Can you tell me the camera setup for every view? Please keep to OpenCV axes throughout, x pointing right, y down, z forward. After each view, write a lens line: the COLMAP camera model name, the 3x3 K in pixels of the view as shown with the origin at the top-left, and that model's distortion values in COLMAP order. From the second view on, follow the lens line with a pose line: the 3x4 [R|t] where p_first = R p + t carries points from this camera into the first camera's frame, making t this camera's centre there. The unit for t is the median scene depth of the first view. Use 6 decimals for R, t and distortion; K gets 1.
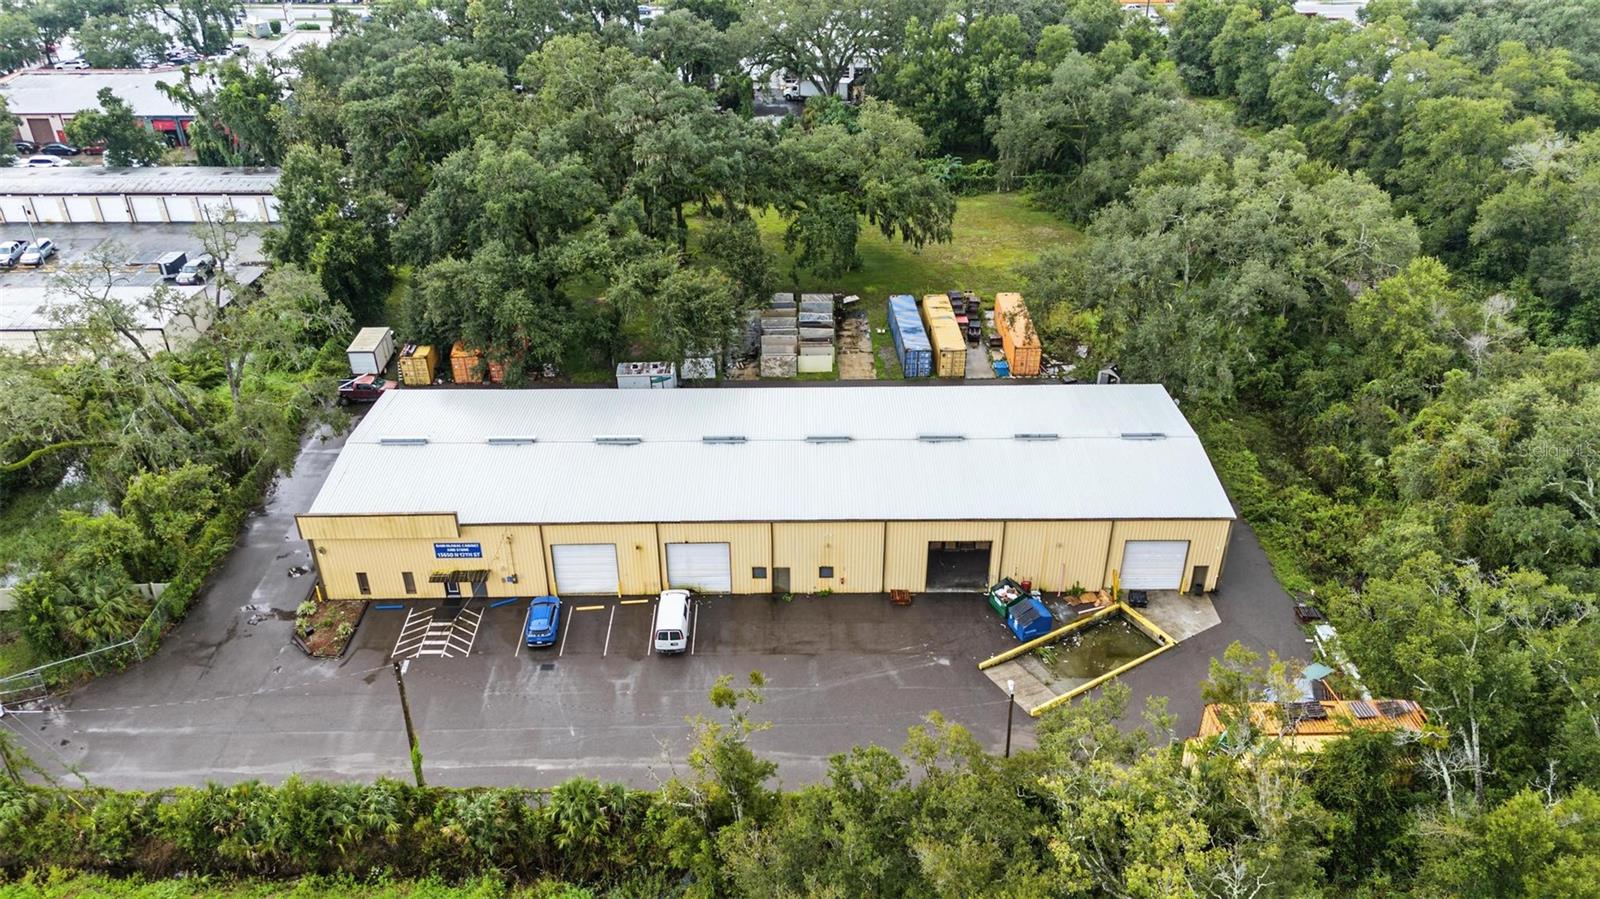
lens RADIAL K [[1179.7, 0, 800.0], [0, 1179.7, 449.5], [0, 0, 1]] dist [0.100542, -0.118185]
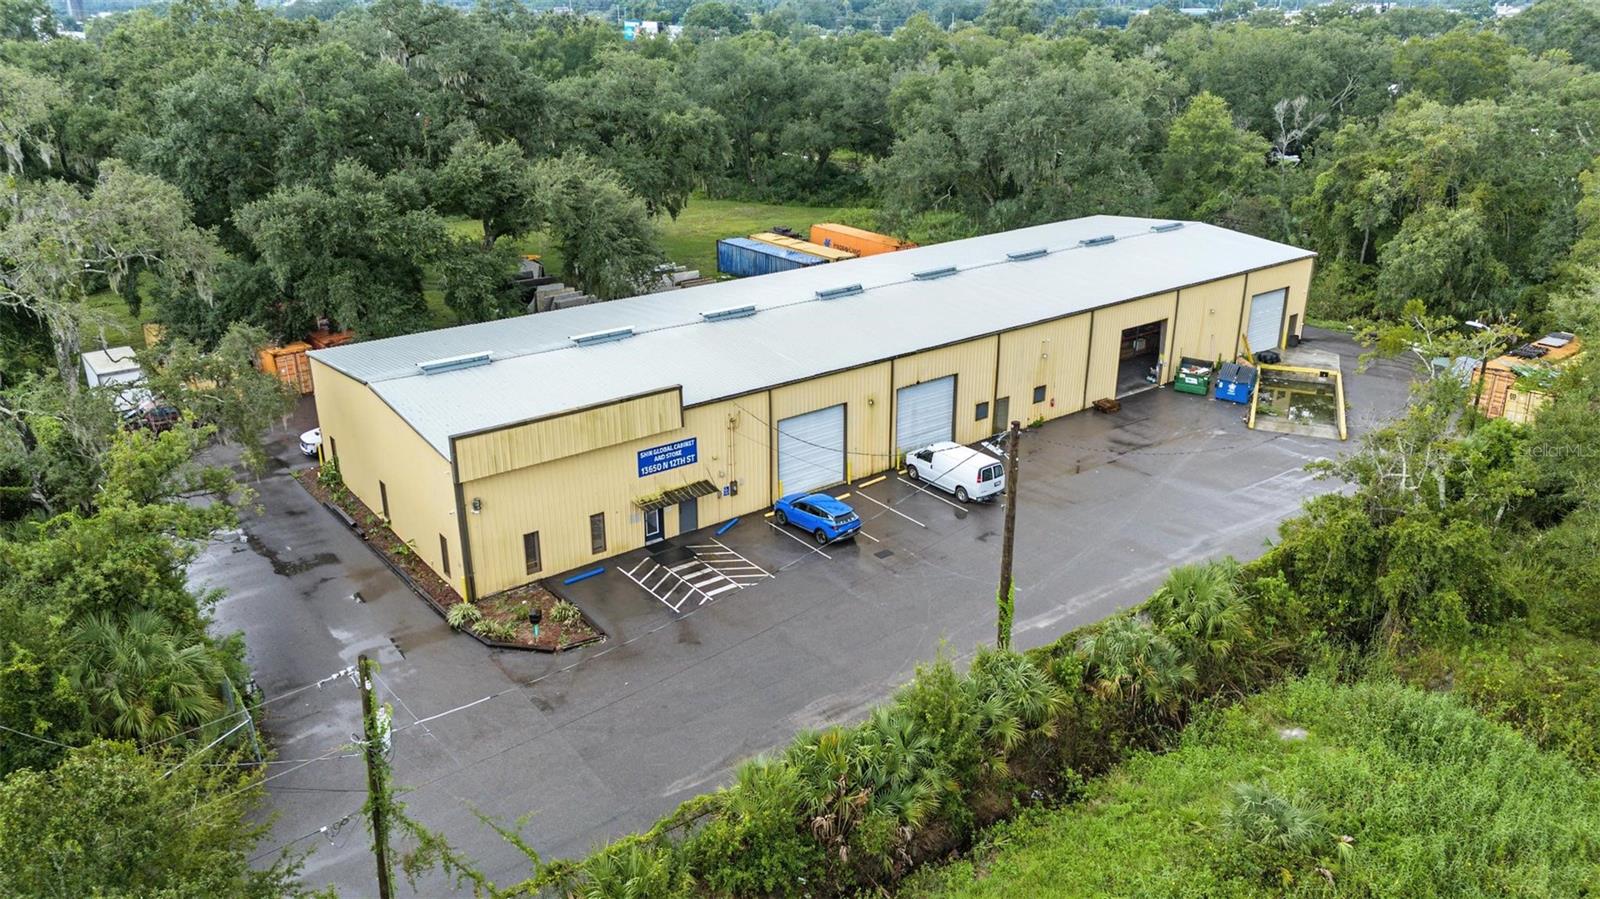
lens RADIAL K [[1179.7, 0, 800.0], [0, 1179.7, 449.5], [0, 0, 1]] dist [0.100542, -0.118185]
pose [[0.799066, -0.218876, 0.559988, -0.588995], [0.313185, 0.946572, -0.076919, 0.152640], [-0.513234, 0.236843, 0.824922, 0.409526]]
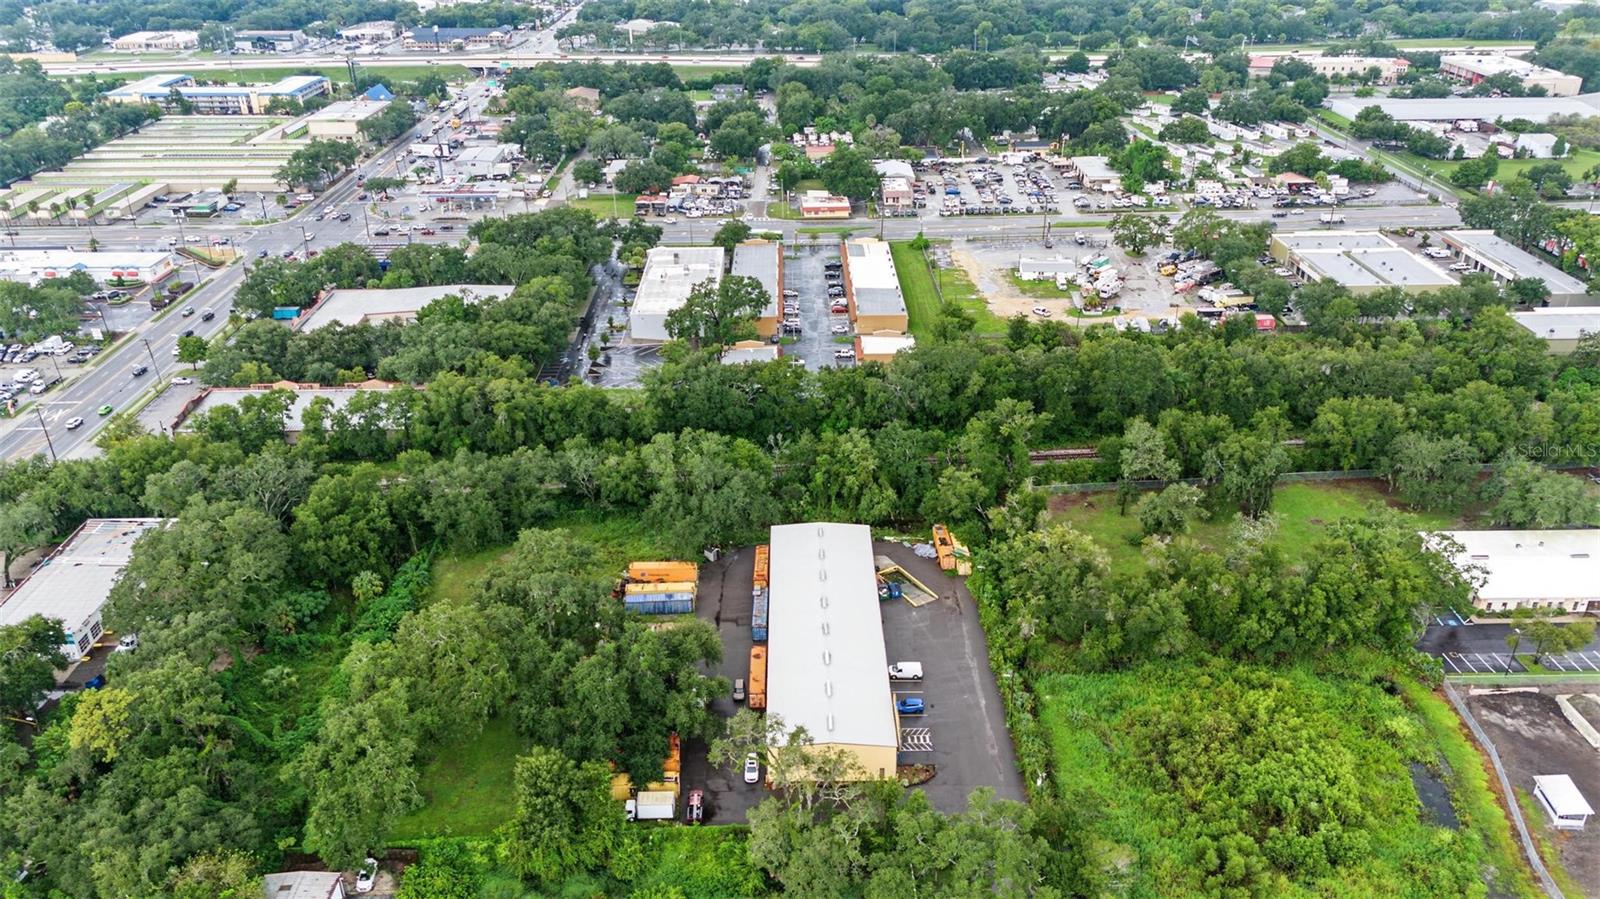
lens RADIAL K [[1179.7, 0, 800.0], [0, 1179.7, 449.5], [0, 0, 1]] dist [0.100542, -0.118185]
pose [[0.004148, -0.446772, 0.894638, -2.026368], [0.529312, 0.760020, 0.377091, -1.202940], [-0.848417, 0.471978, 0.239634, 0.372881]]
